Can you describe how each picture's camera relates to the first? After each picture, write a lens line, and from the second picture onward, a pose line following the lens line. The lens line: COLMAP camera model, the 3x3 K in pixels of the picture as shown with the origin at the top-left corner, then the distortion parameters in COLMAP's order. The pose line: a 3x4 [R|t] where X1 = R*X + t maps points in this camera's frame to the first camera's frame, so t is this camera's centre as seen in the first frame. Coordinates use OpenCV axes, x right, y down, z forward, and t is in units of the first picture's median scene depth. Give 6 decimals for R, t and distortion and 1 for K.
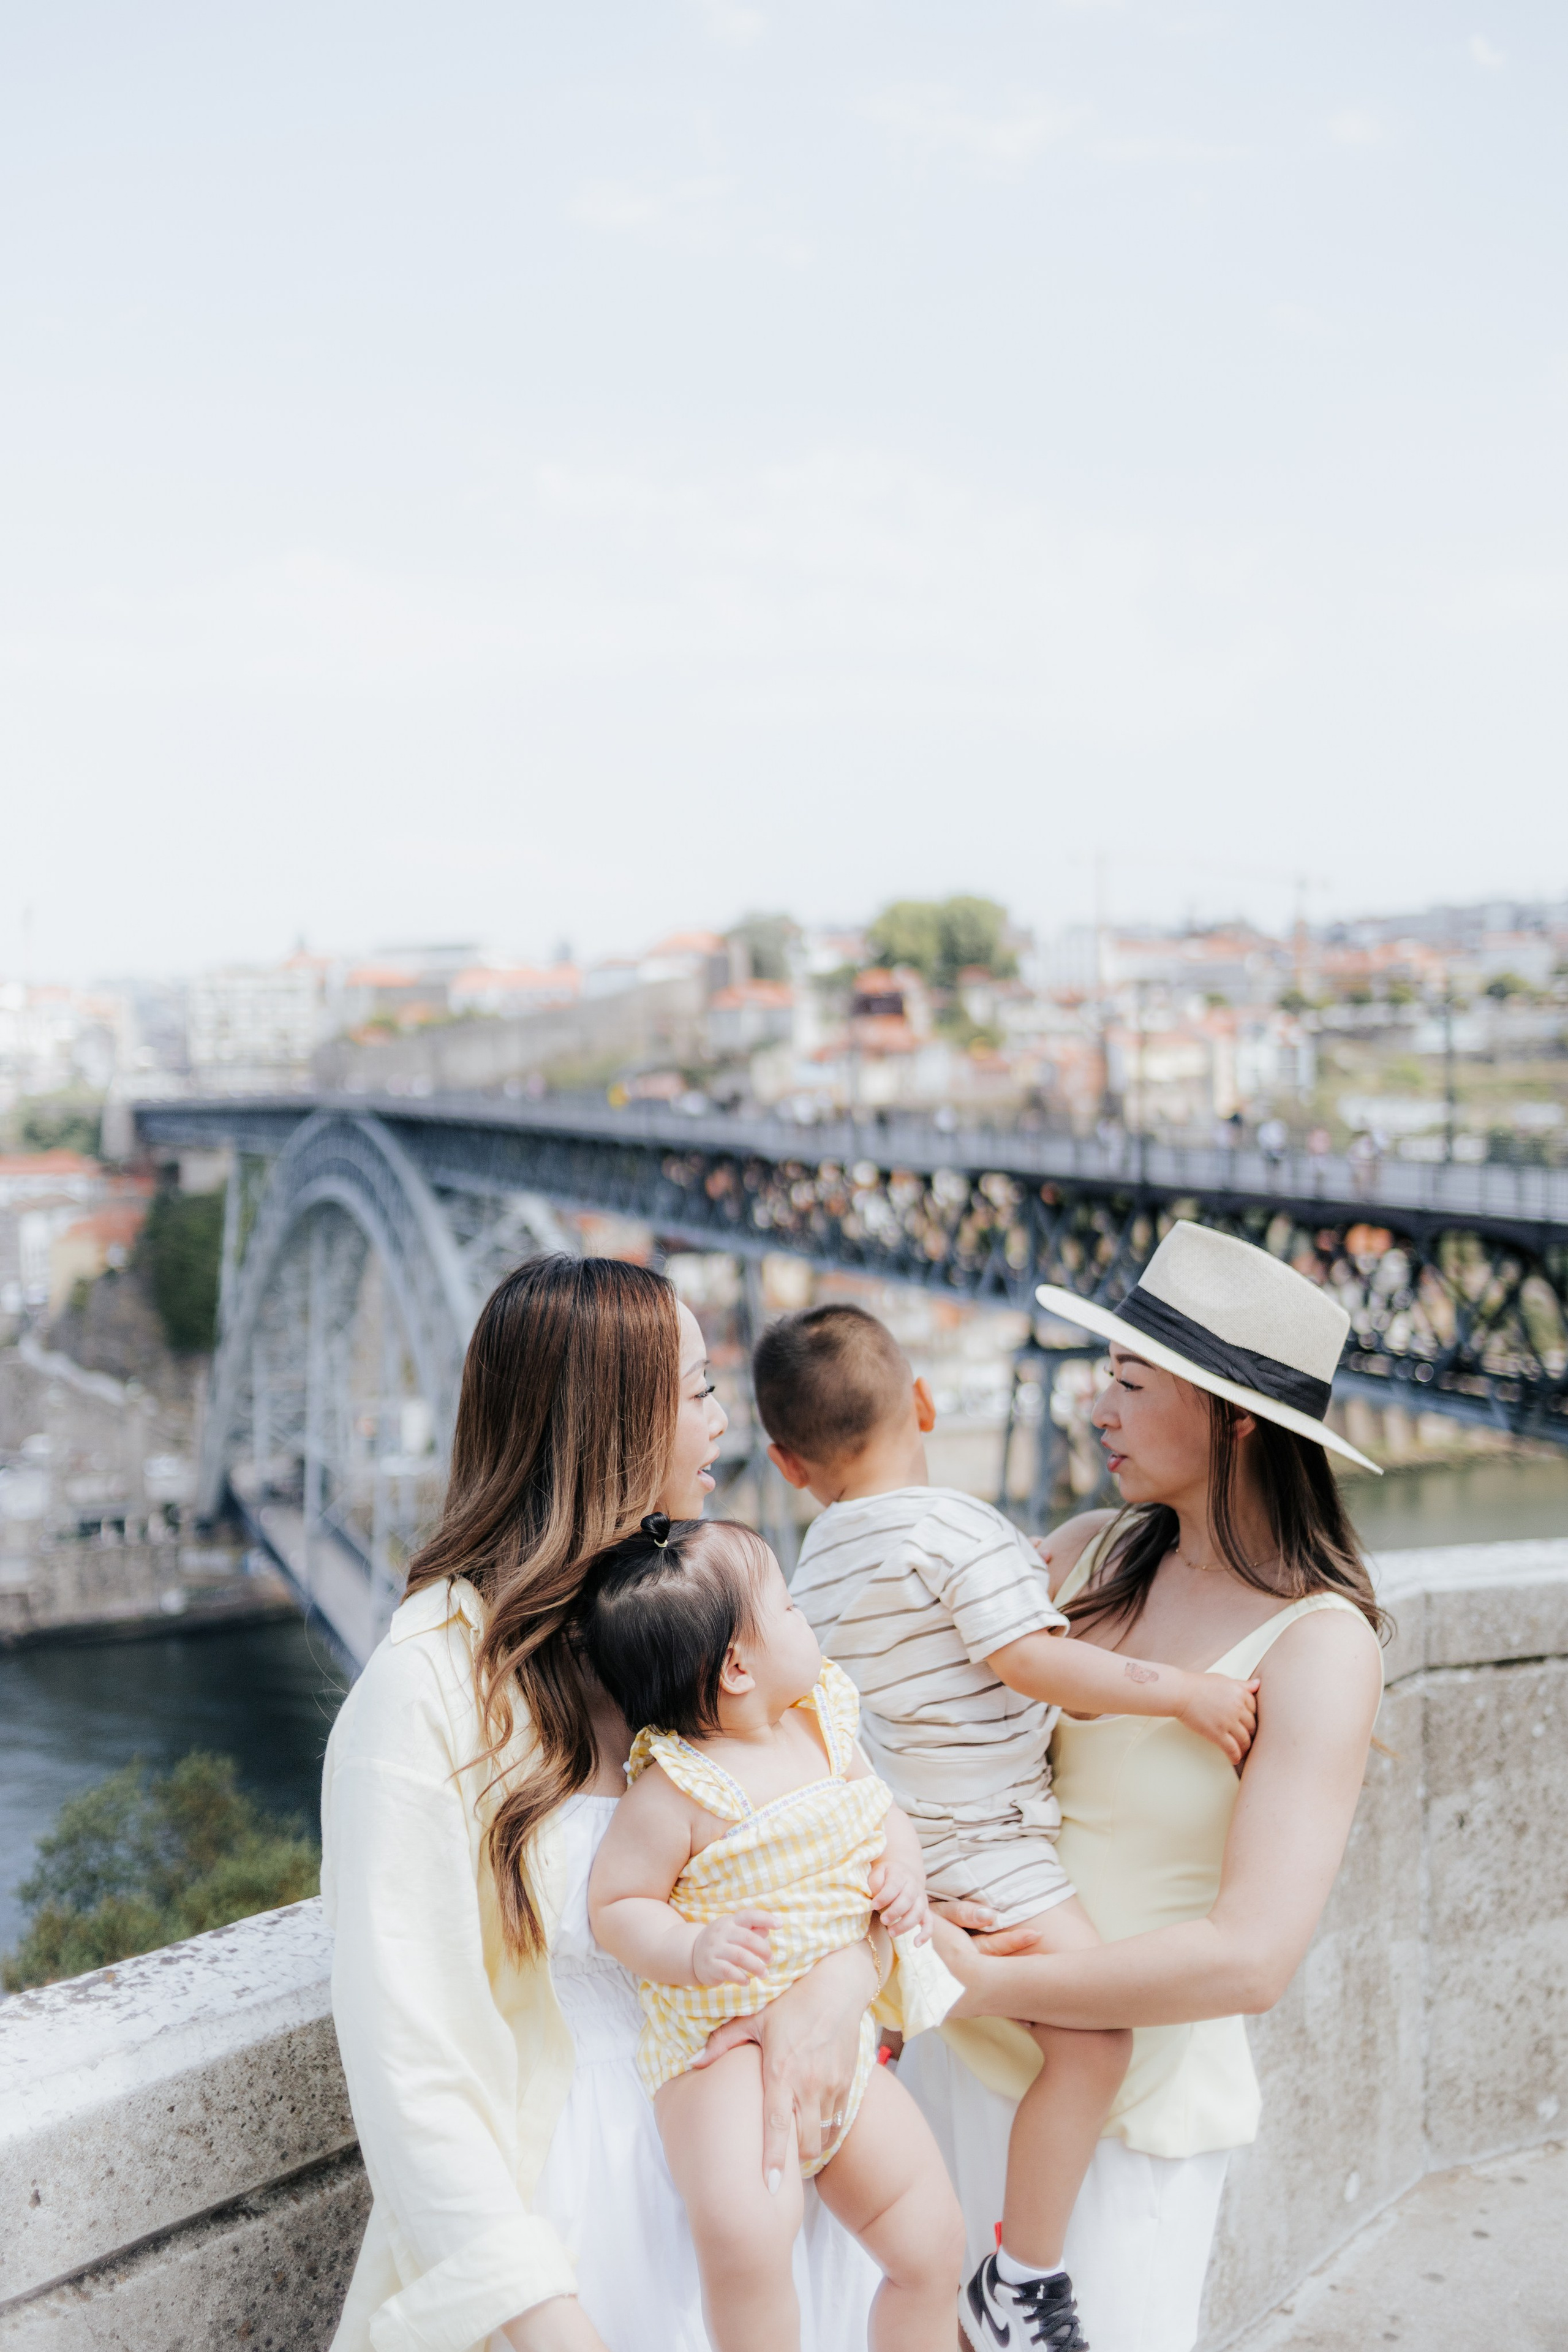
lens RADIAL K [[2287.5, 0, 792.6], [0, 2287.5, 1181.8], [0, 0, 1]] dist [-0.010579, 0.030978]
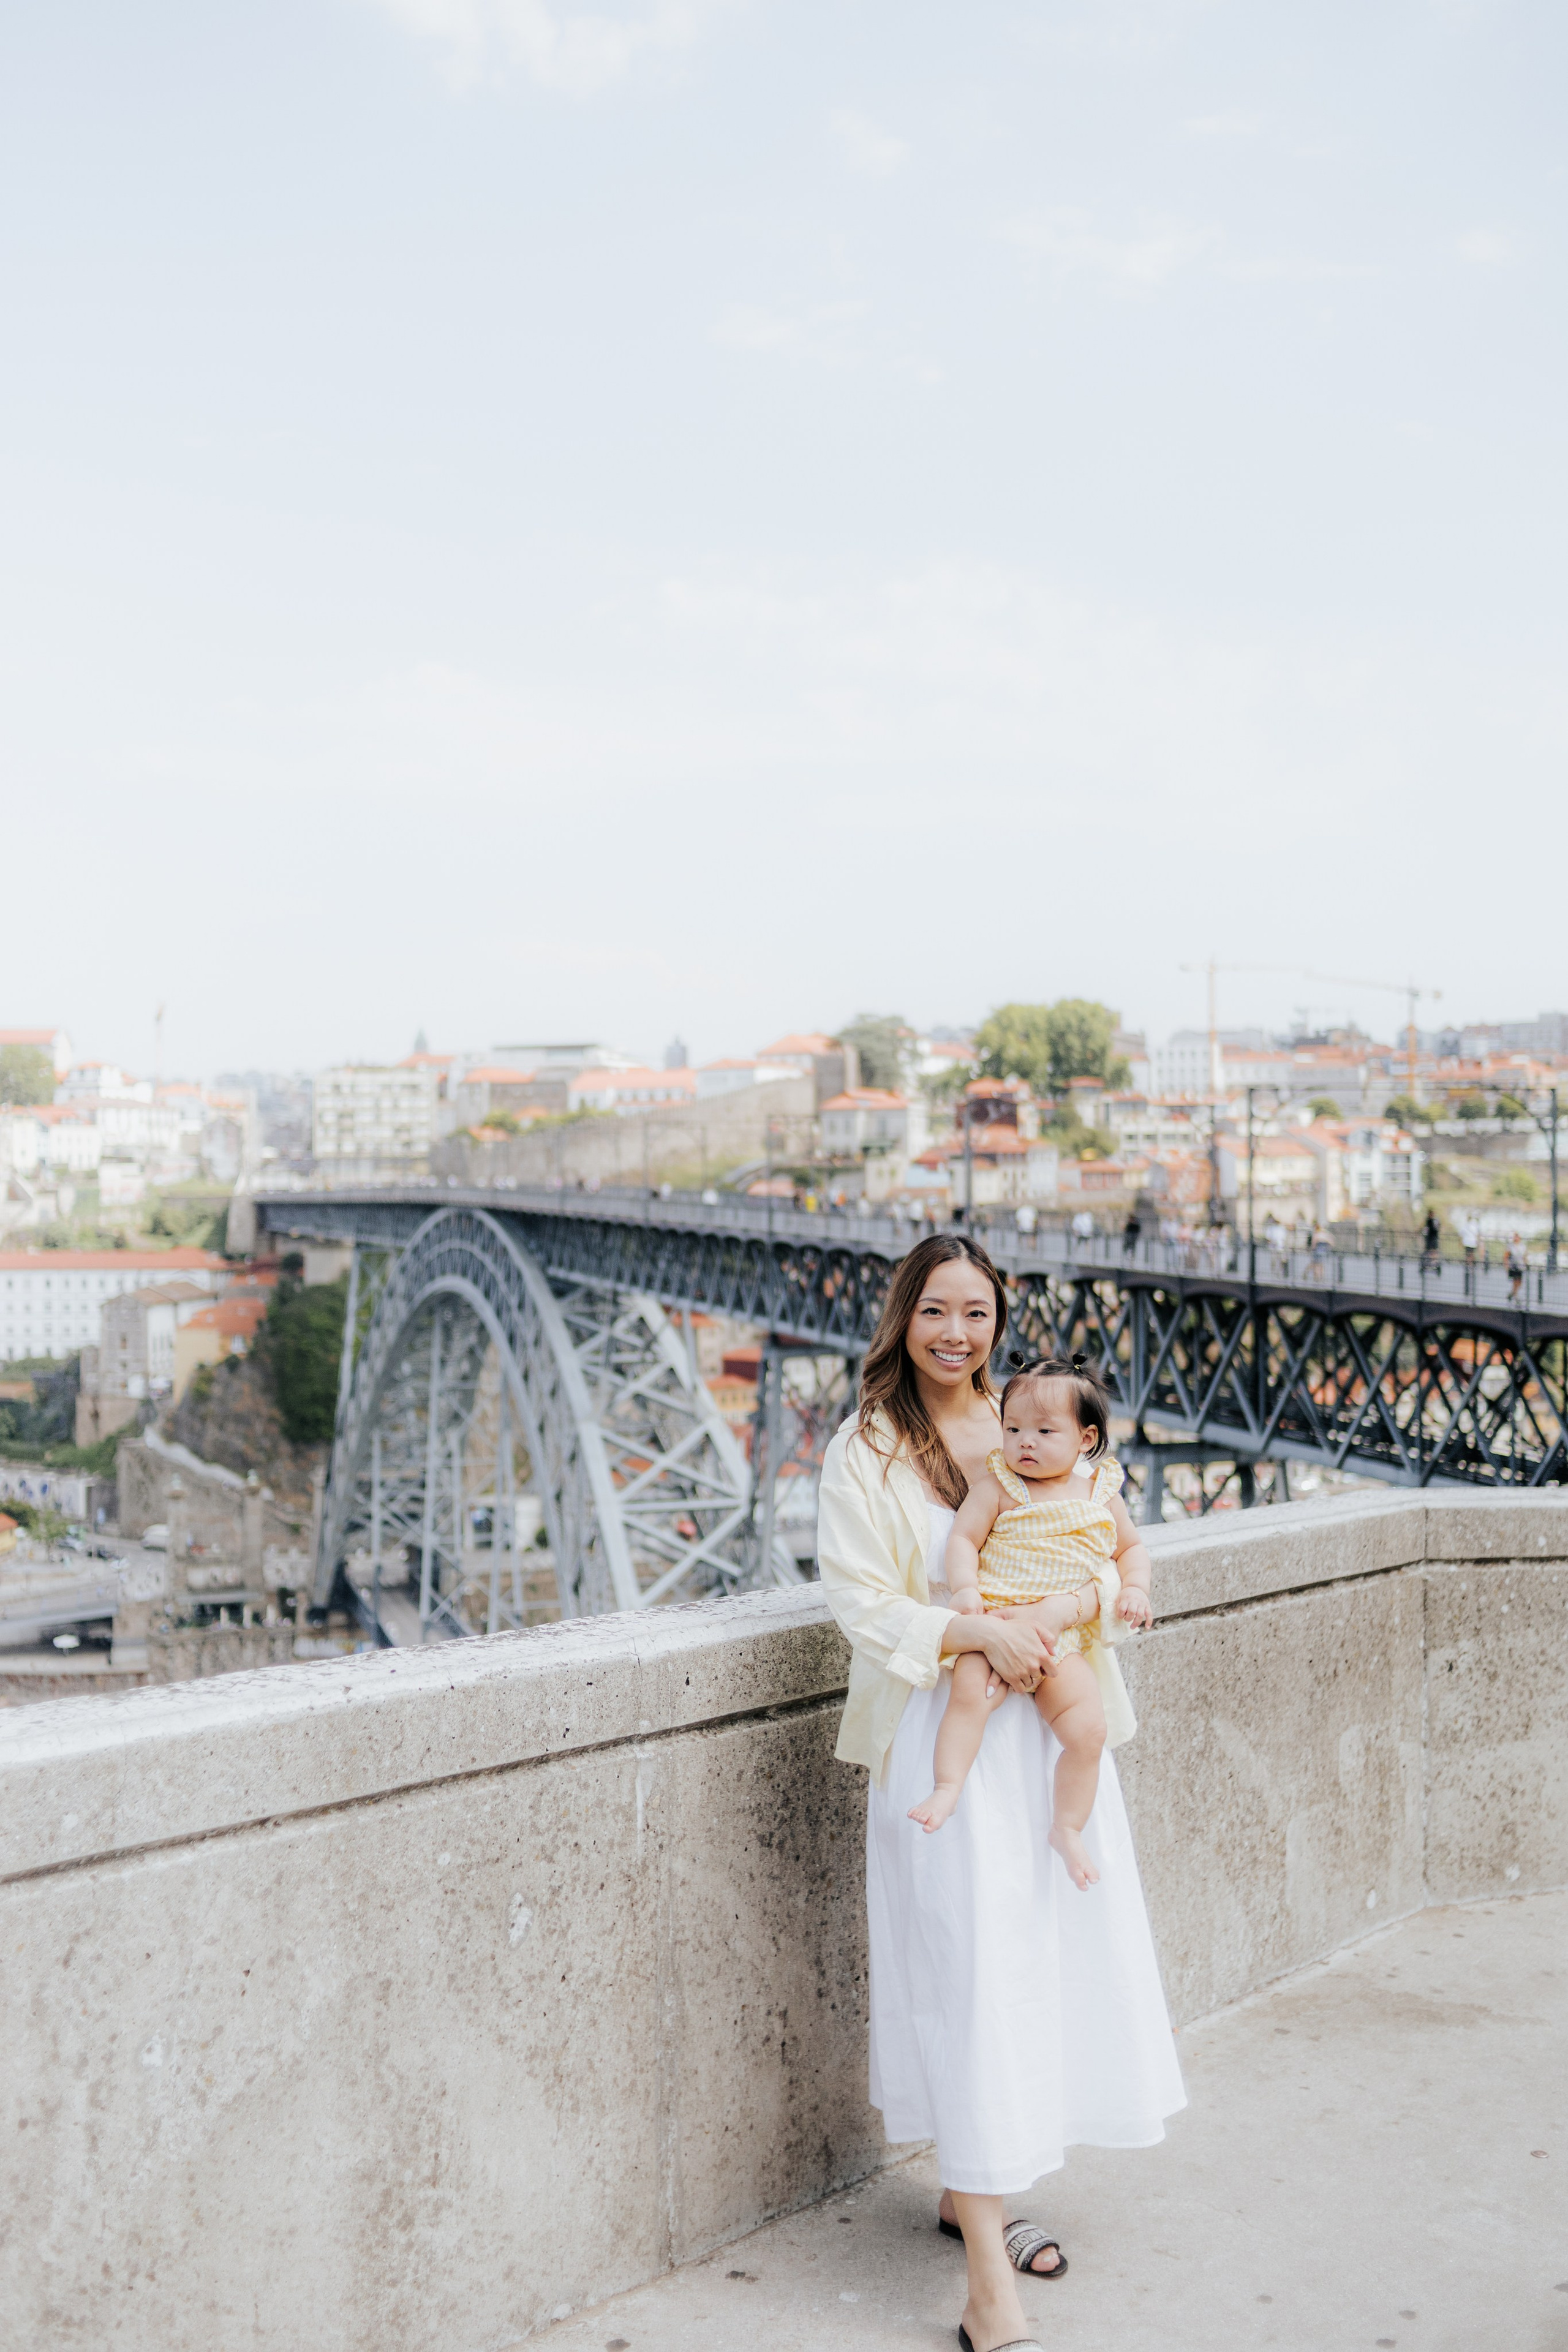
lens RADIAL K [[2292.0, 0, 784.0], [0, 2292.0, 1176.0], [0, 0, 1]] dist [-0.007205, 0.016055]
pose [[0.998662, 0.012482, -0.050181, -0.039552], [-0.014854, 0.998776, -0.047170, 0.022684], [0.049530, 0.047852, 0.997626, -0.301184]]
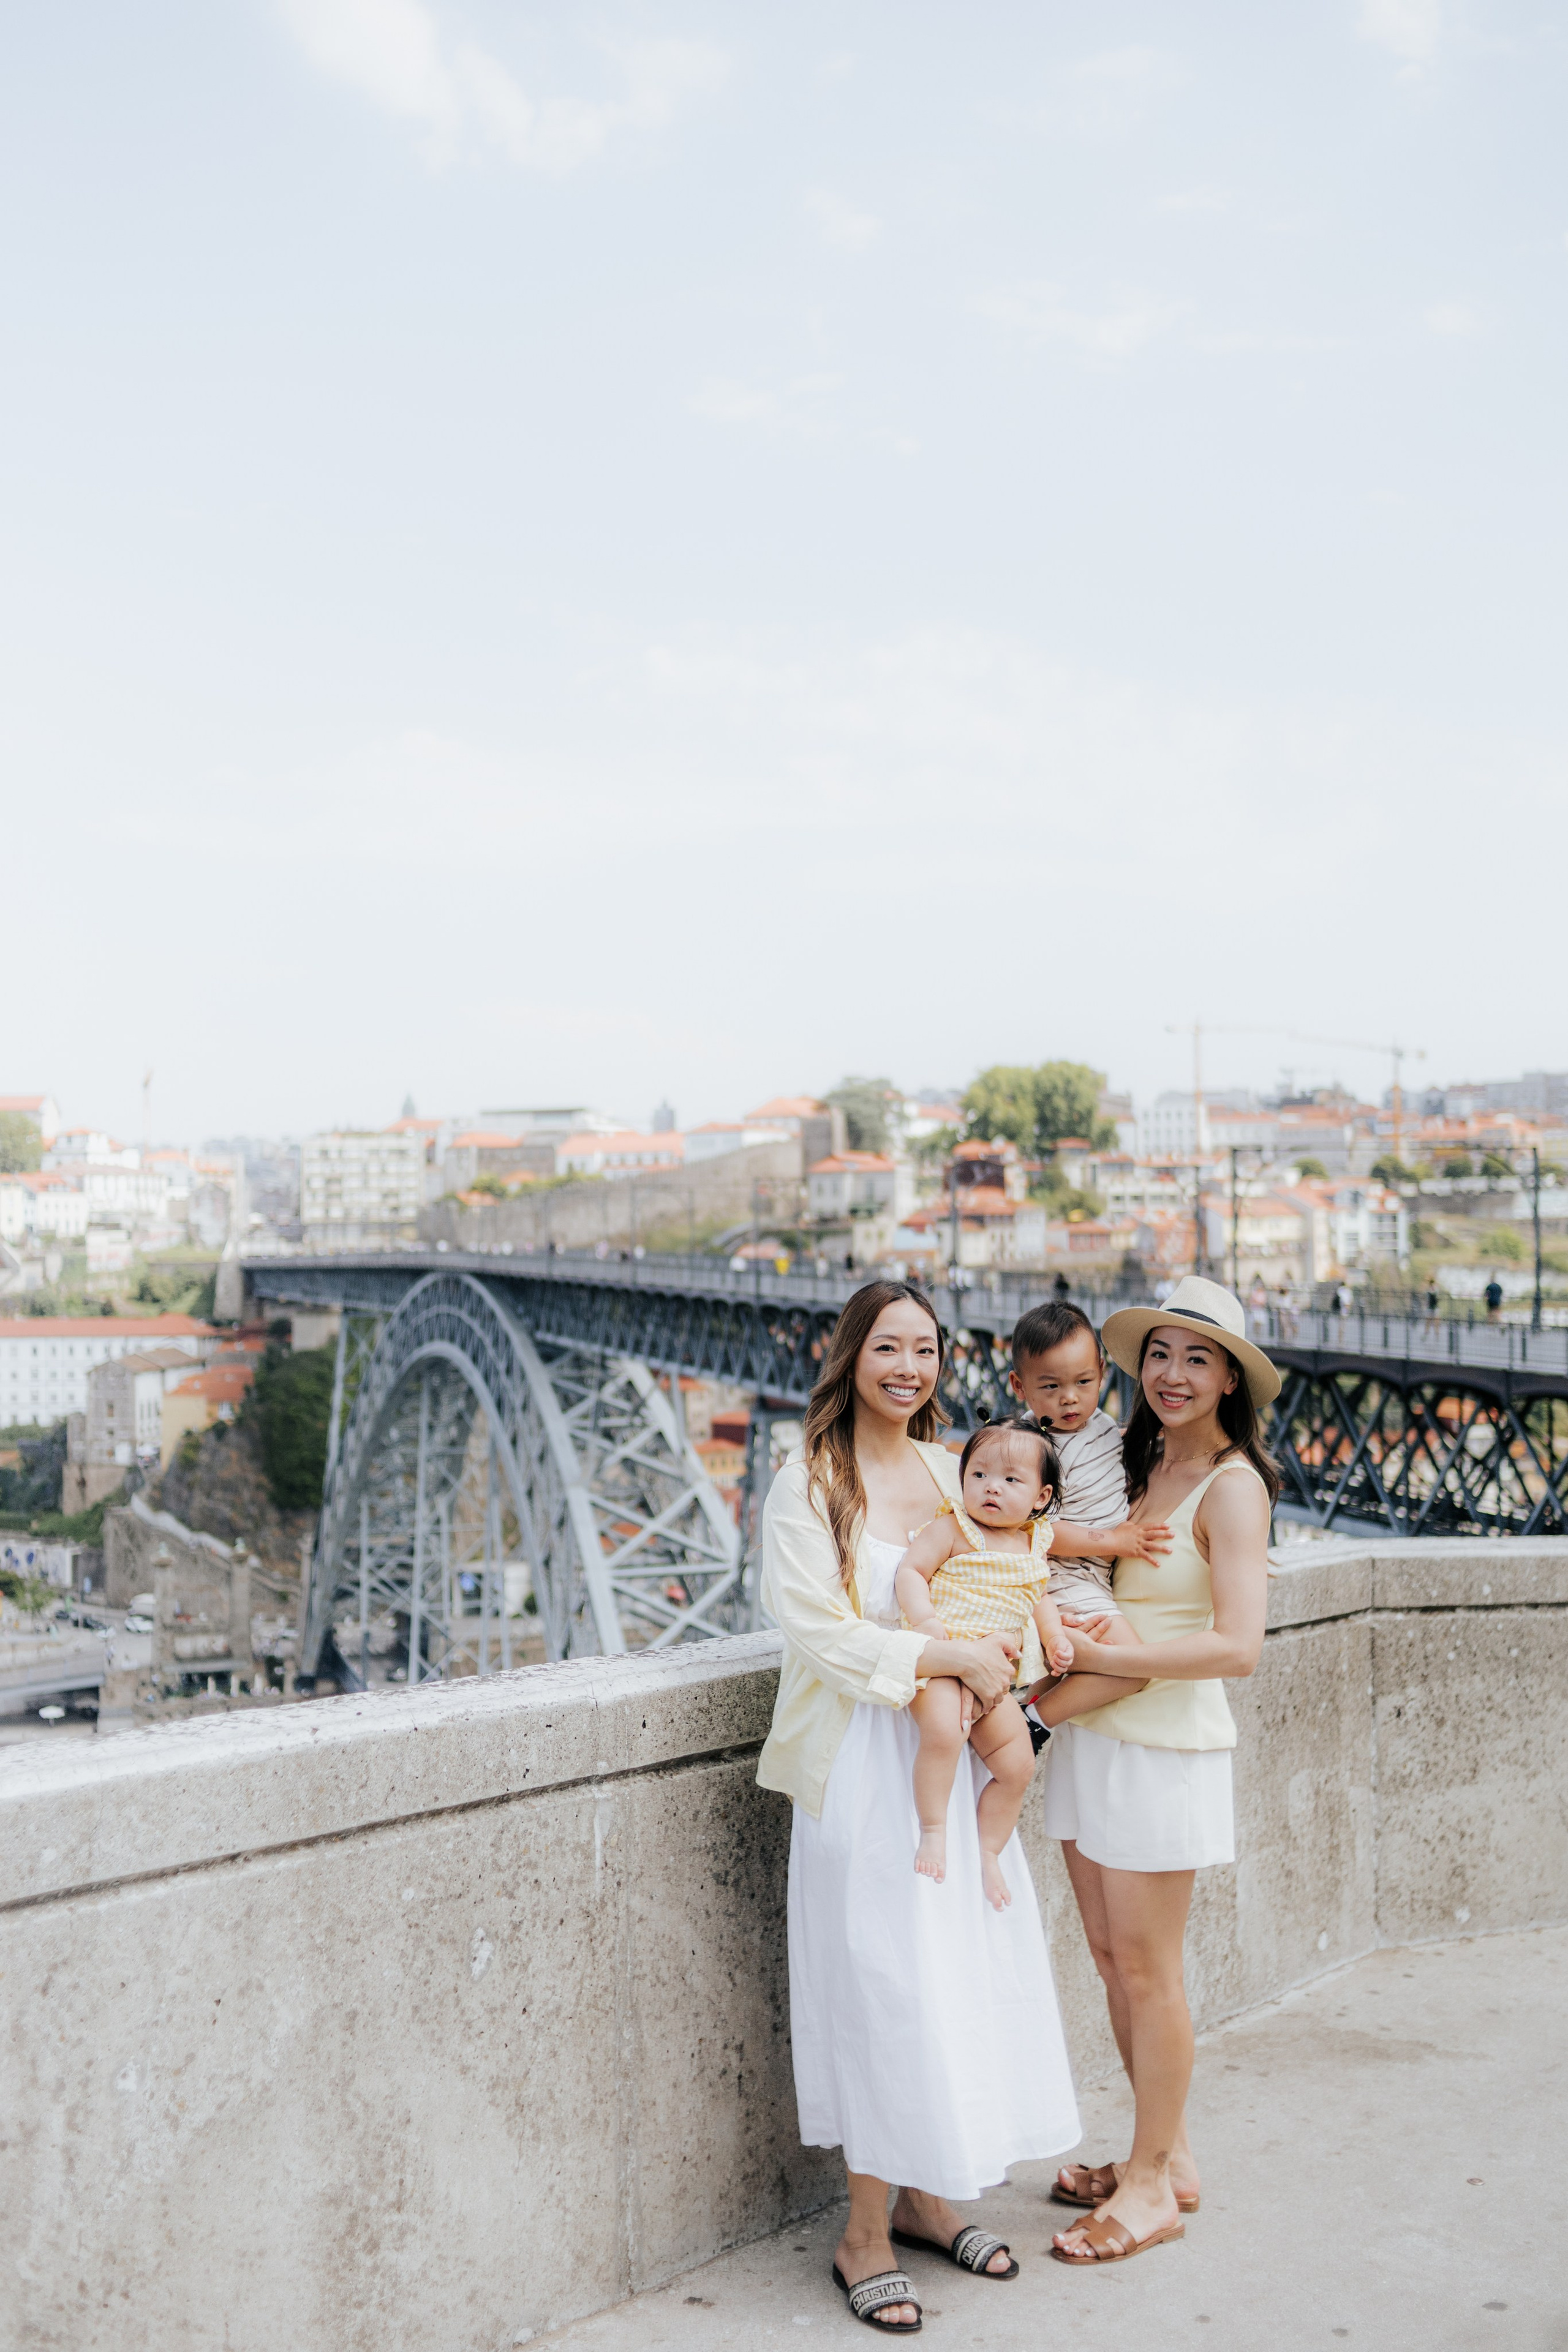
lens RADIAL K [[2292.0, 0, 784.0], [0, 2292.0, 1176.0], [0, 0, 1]] dist [-0.007205, 0.016055]
pose [[0.998951, 0.005447, -0.045464, -0.028148], [-0.008835, 0.997170, -0.074664, 0.024089], [0.044929, 0.074988, 0.996172, -0.328273]]
